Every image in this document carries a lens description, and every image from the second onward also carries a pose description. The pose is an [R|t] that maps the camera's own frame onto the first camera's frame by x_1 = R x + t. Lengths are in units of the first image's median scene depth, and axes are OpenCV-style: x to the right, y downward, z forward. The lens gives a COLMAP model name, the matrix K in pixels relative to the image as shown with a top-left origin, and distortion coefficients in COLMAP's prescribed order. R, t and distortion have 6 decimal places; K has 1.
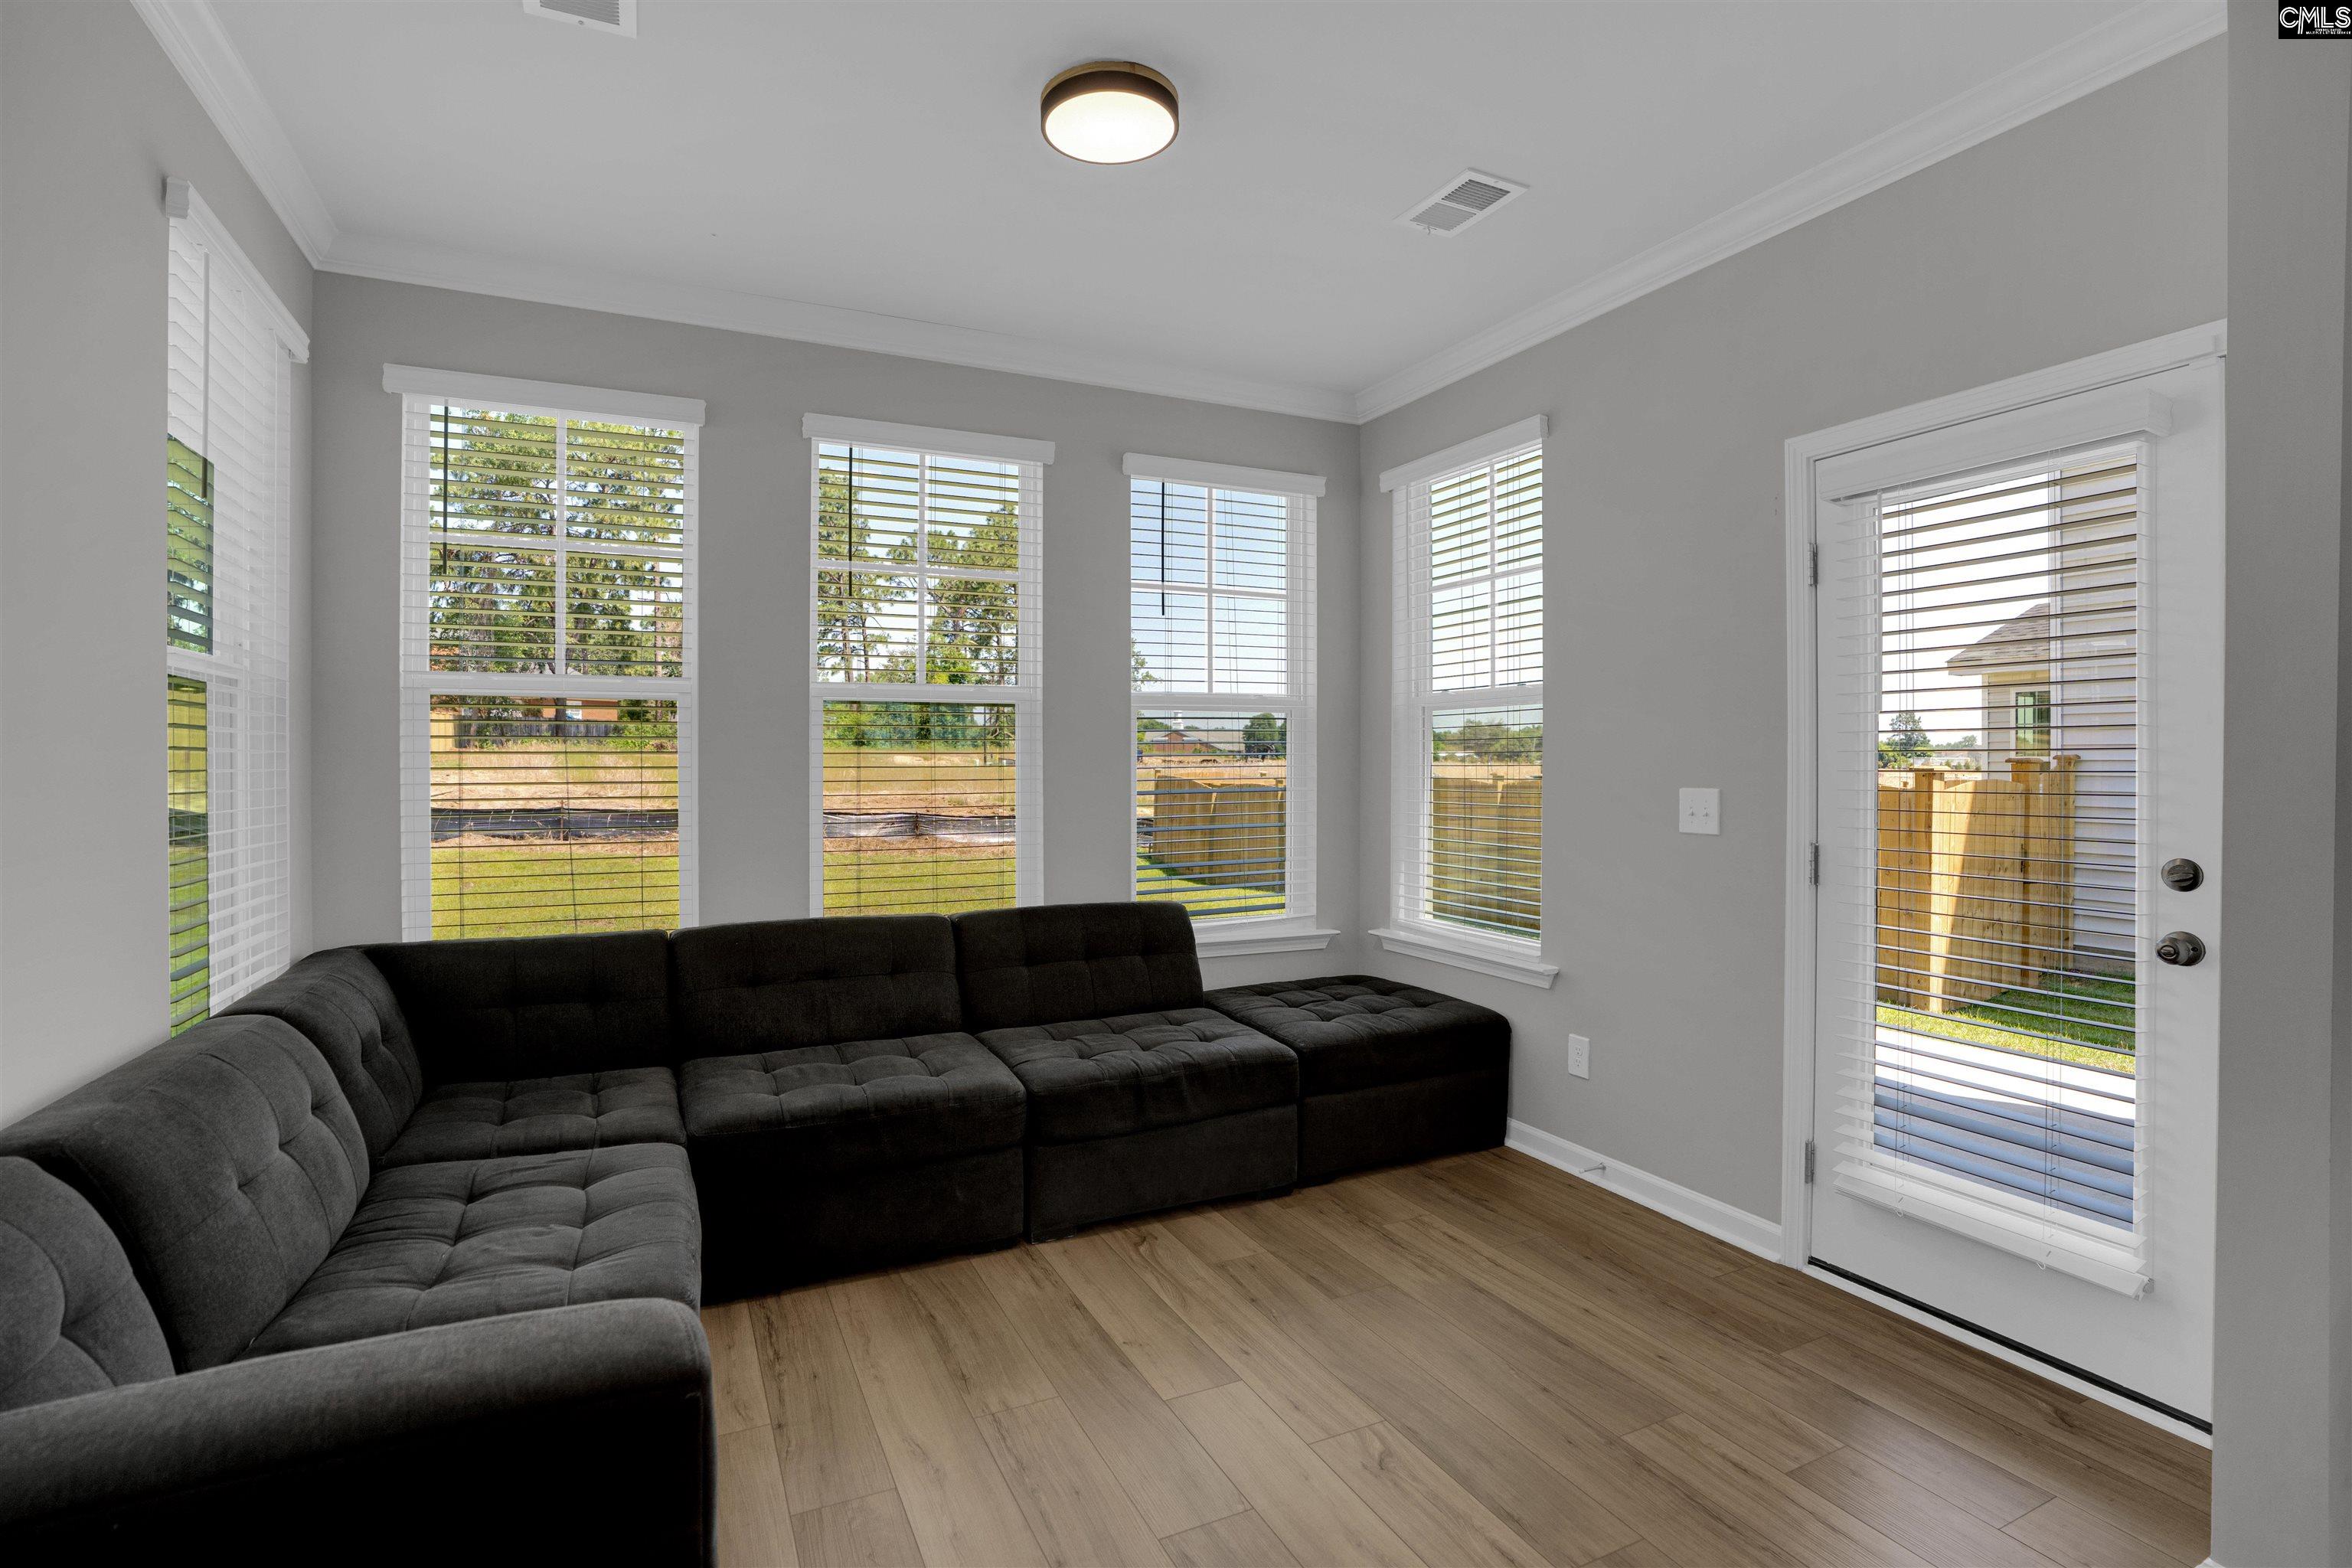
lens RADIAL K [[1104.7, 0, 1181.1], [0, 1104.7, 752.8], [0, 0, 1]] dist [-0.044123, 0.015521]
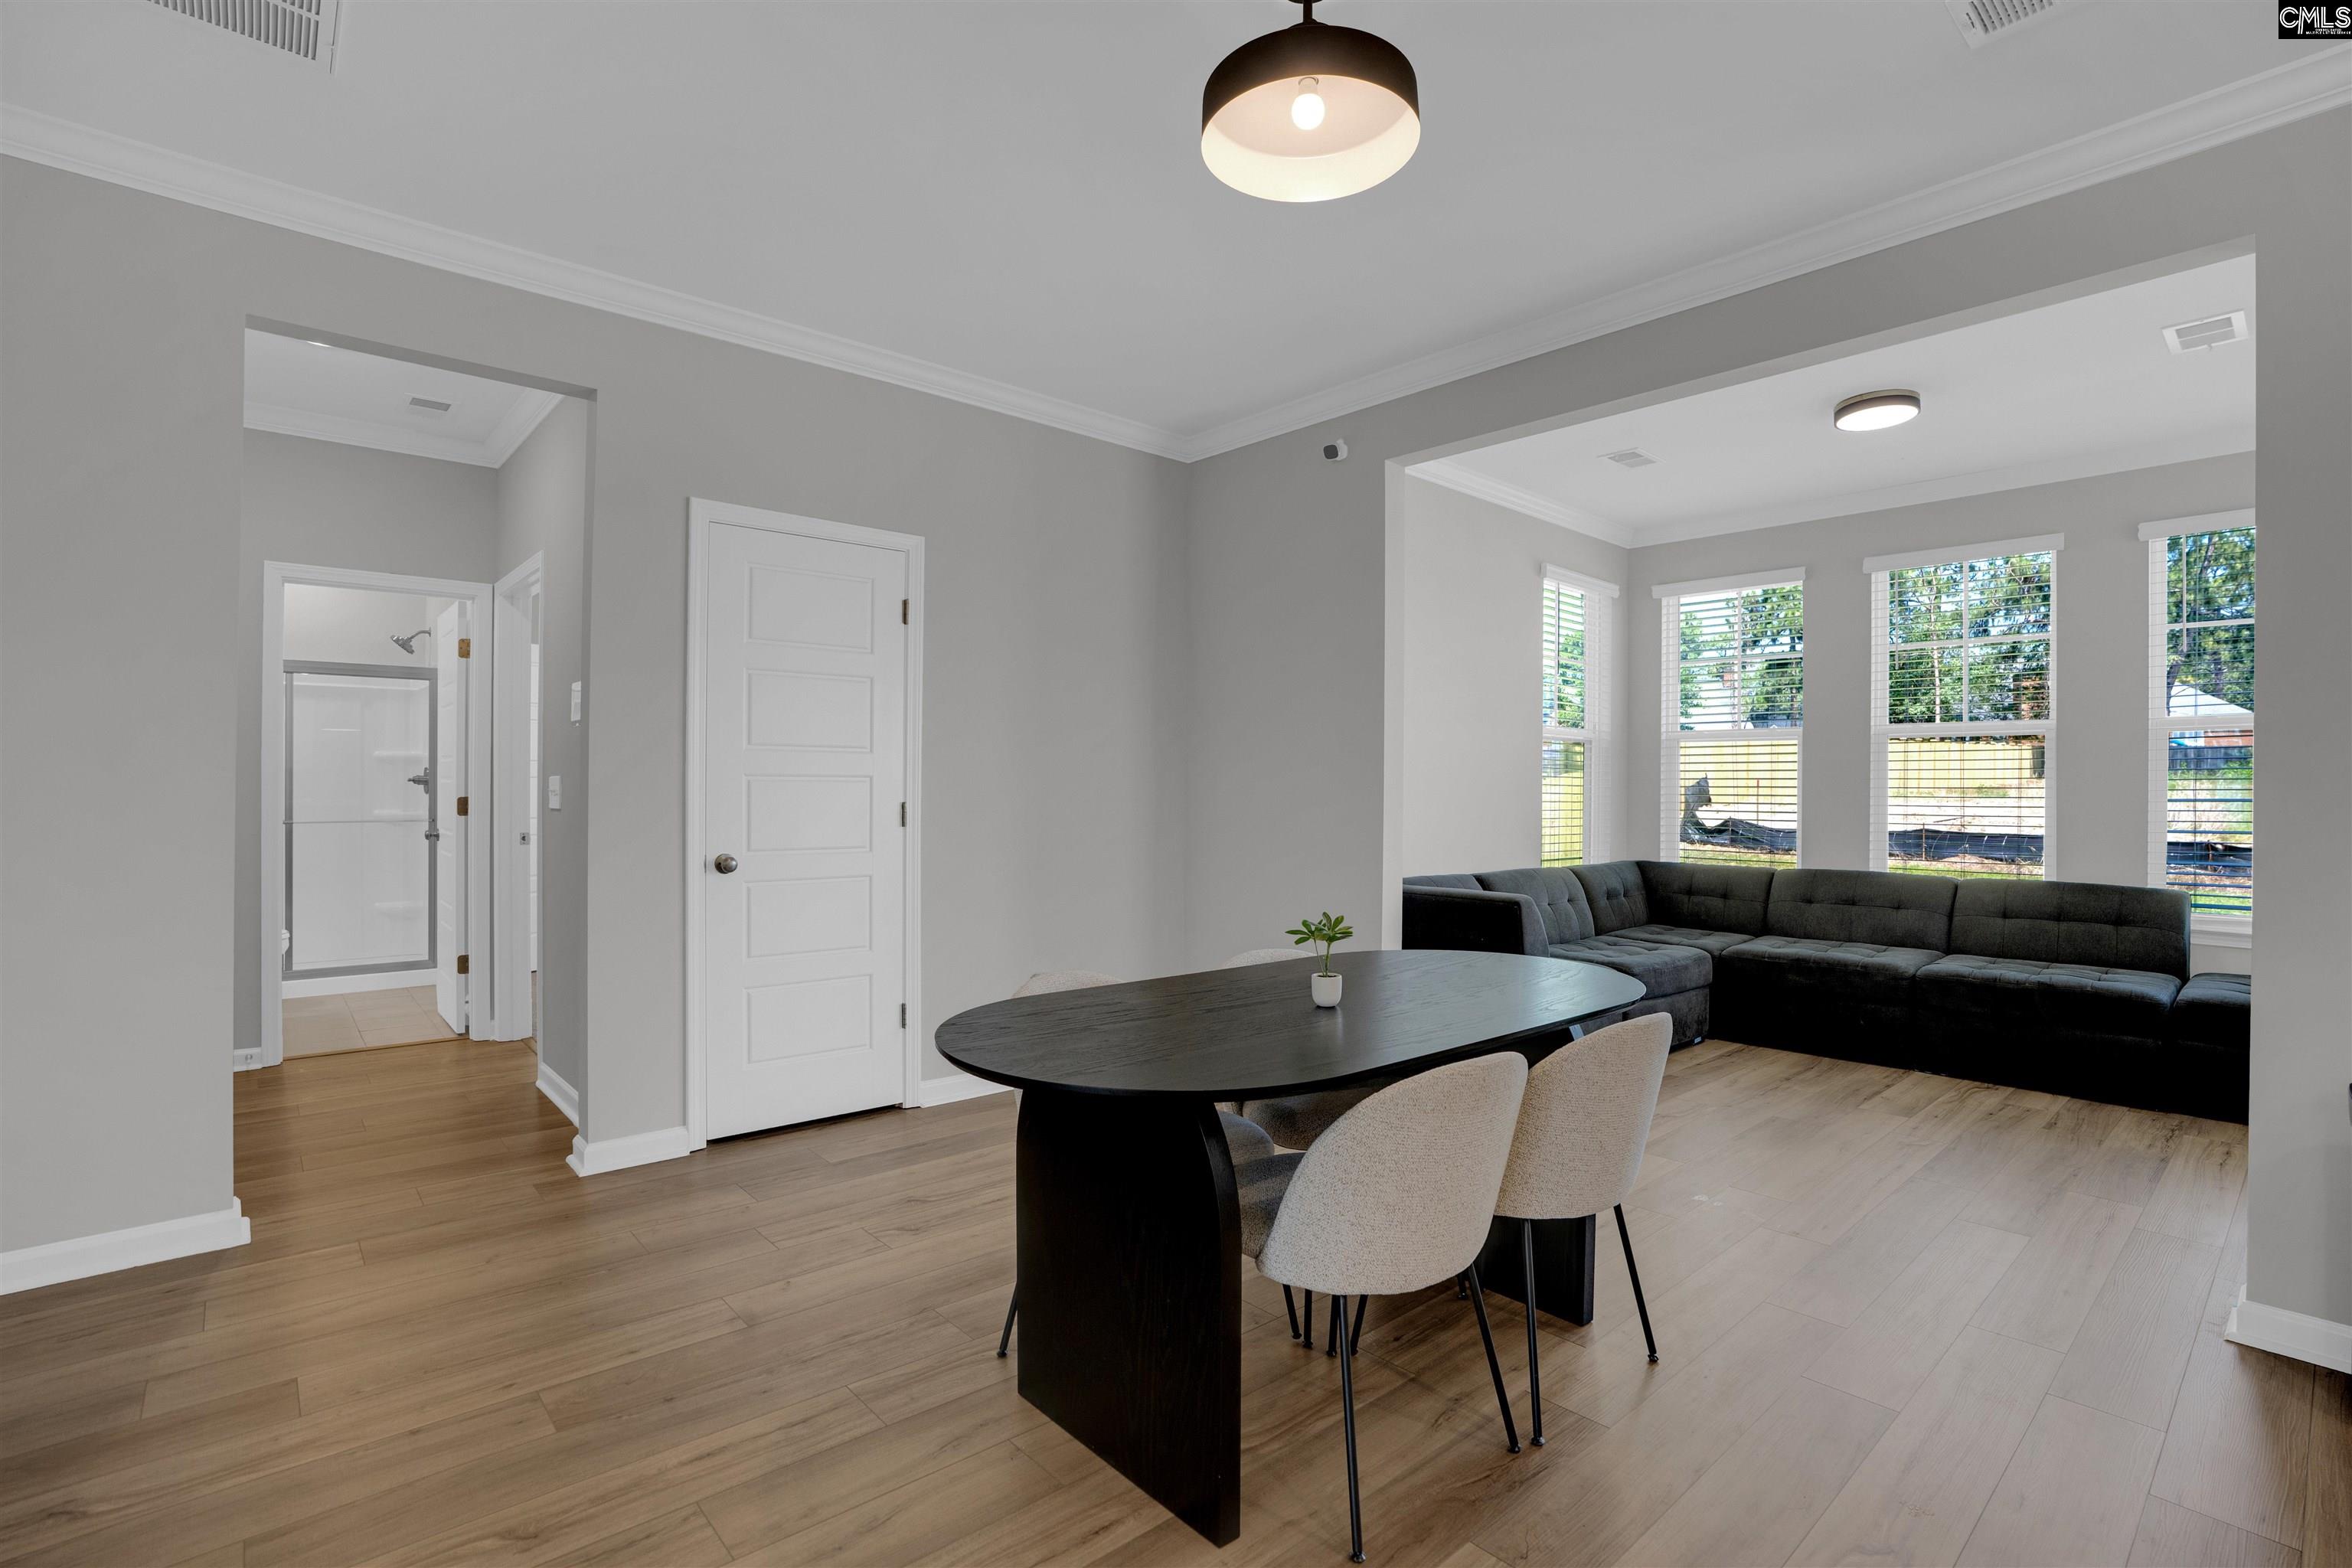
lens RADIAL K [[1104.7, 0, 1182.4], [0, 1104.7, 783.8], [0, 0, 1]] dist [-0.044123, 0.015521]
pose [[0.321287, -0.004813, -0.946970, 0.962746], [-0.001697, 0.999983, -0.005659, 0.036149], [0.946980, 0.003425, 0.321273, -0.525809]]
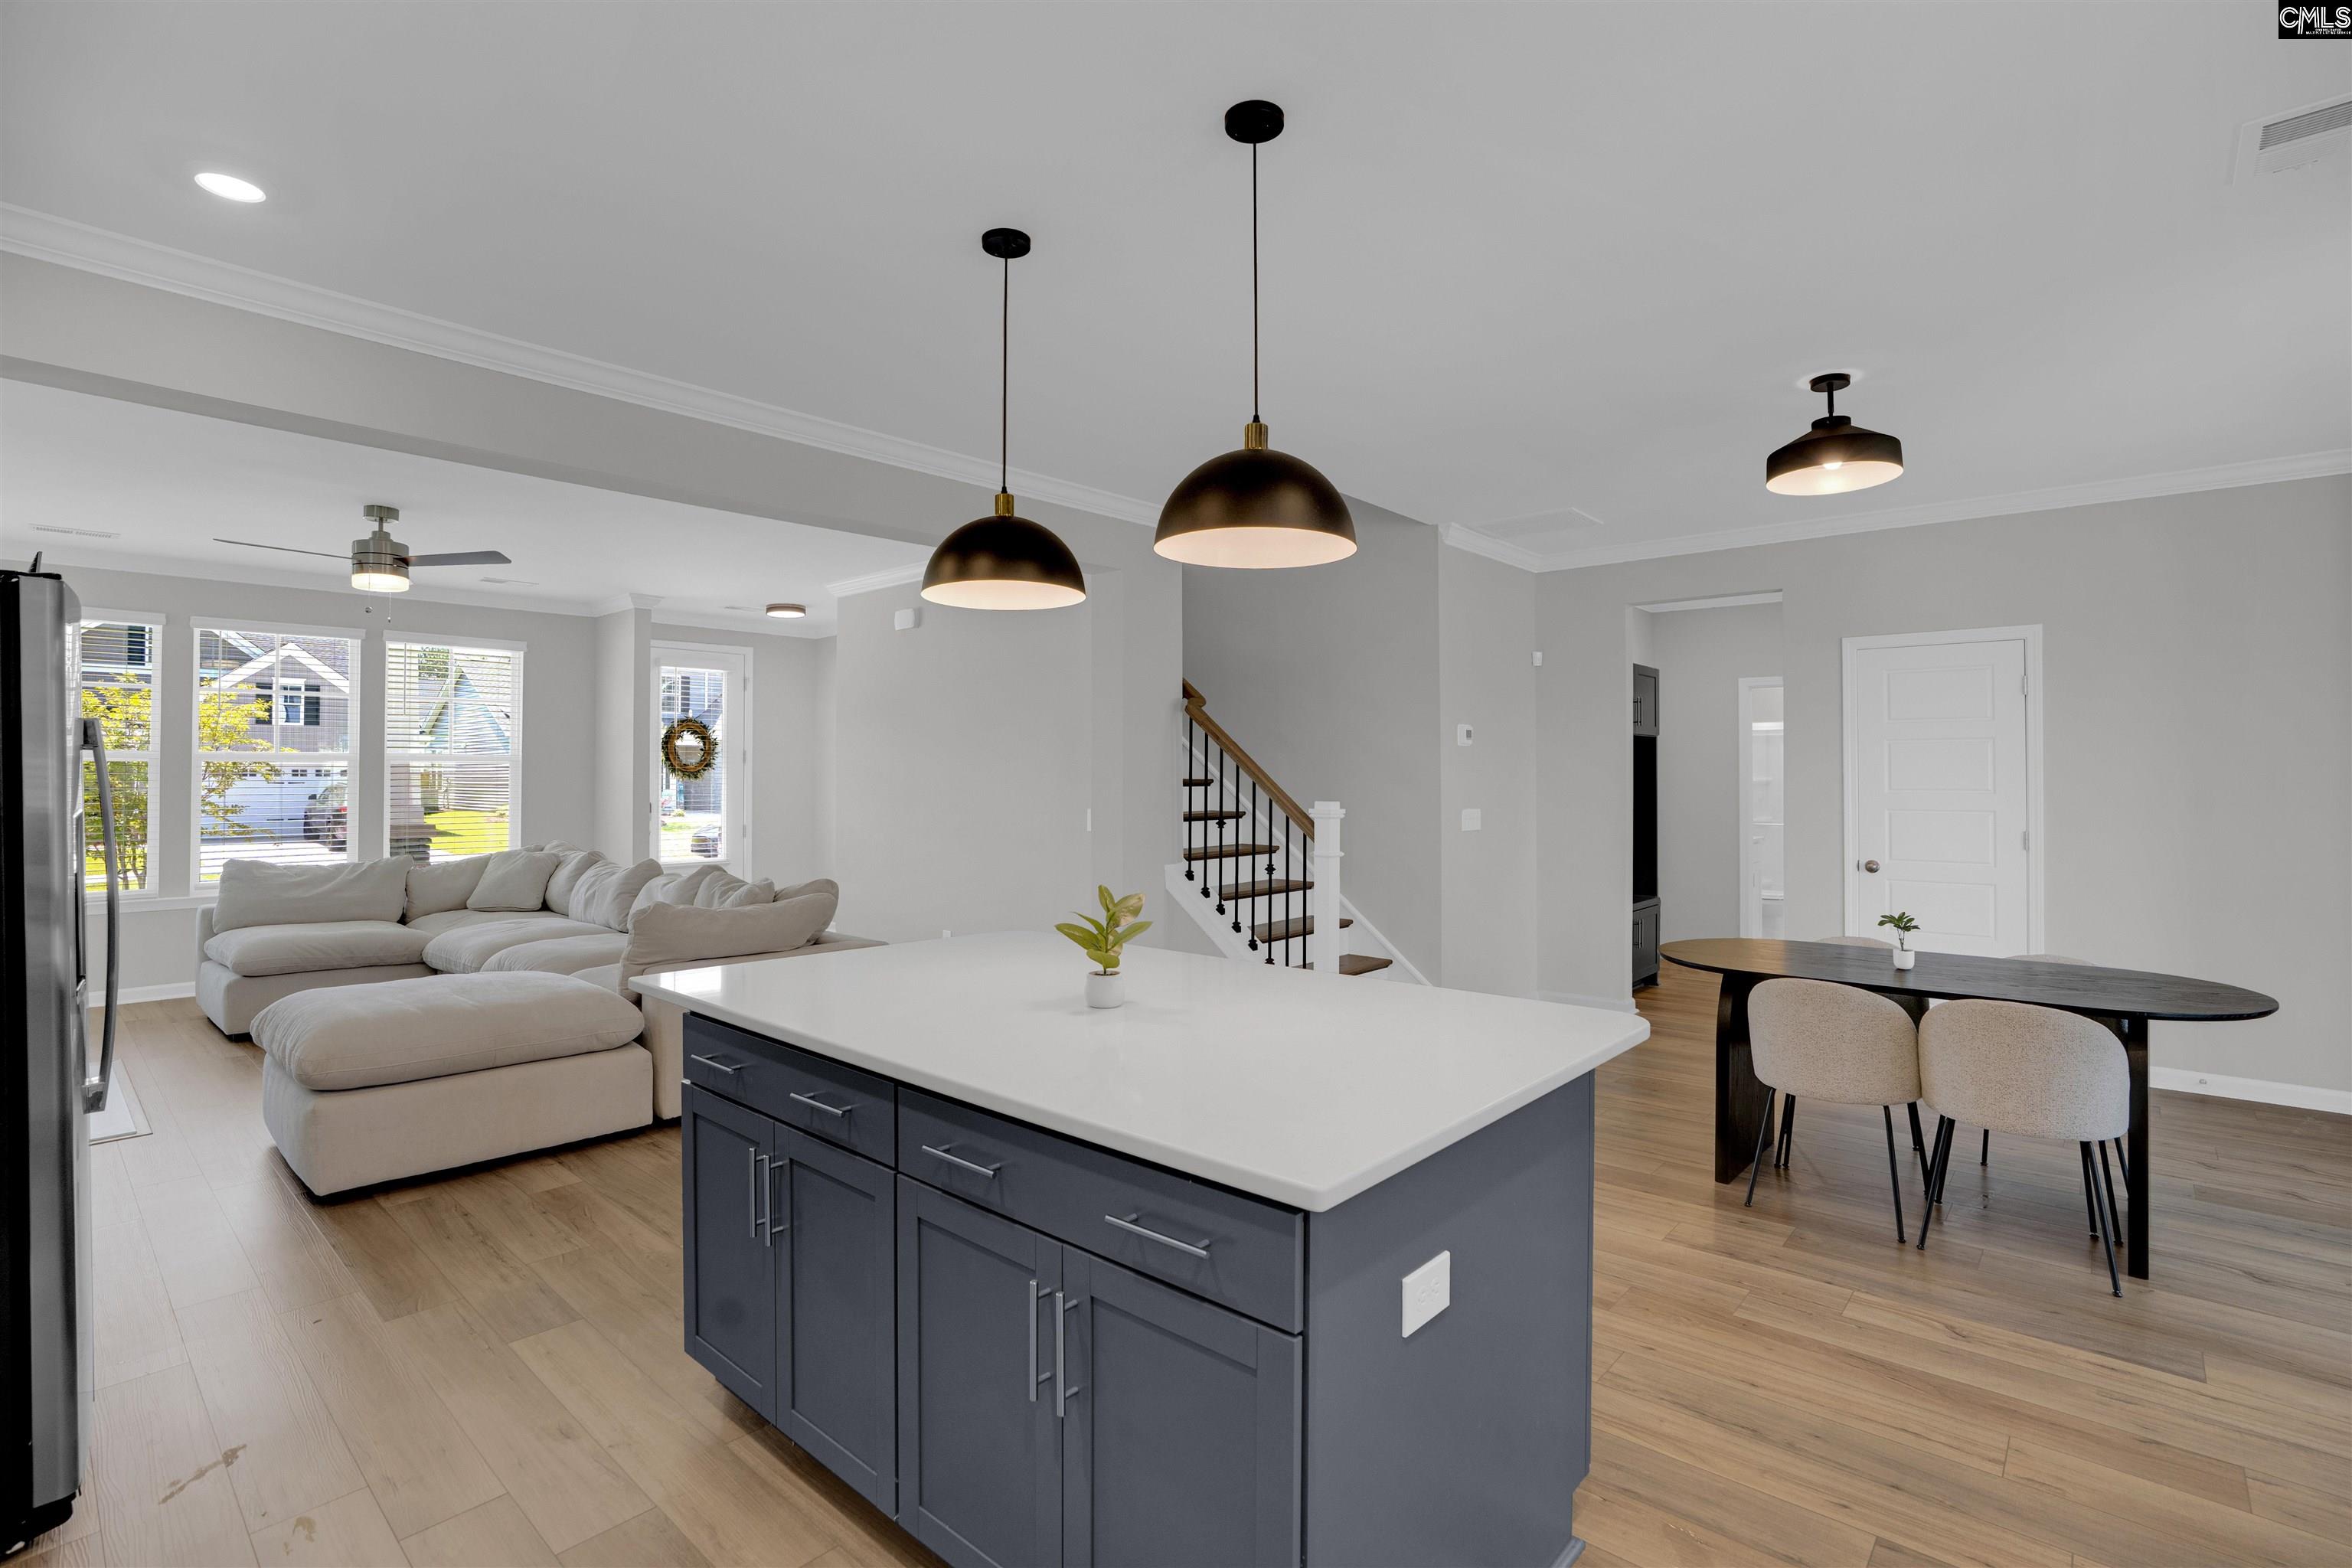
lens RADIAL K [[1104.7, 0, 1199.4], [0, 1104.7, 762.0], [0, 0, 1]] dist [-0.044123, 0.015521]
pose [[-0.893977, -0.009944, -0.448002, 1.500210], [-0.001812, 0.999826, -0.018578, -0.021074], [0.448108, -0.015797, -0.893840, 0.489352]]
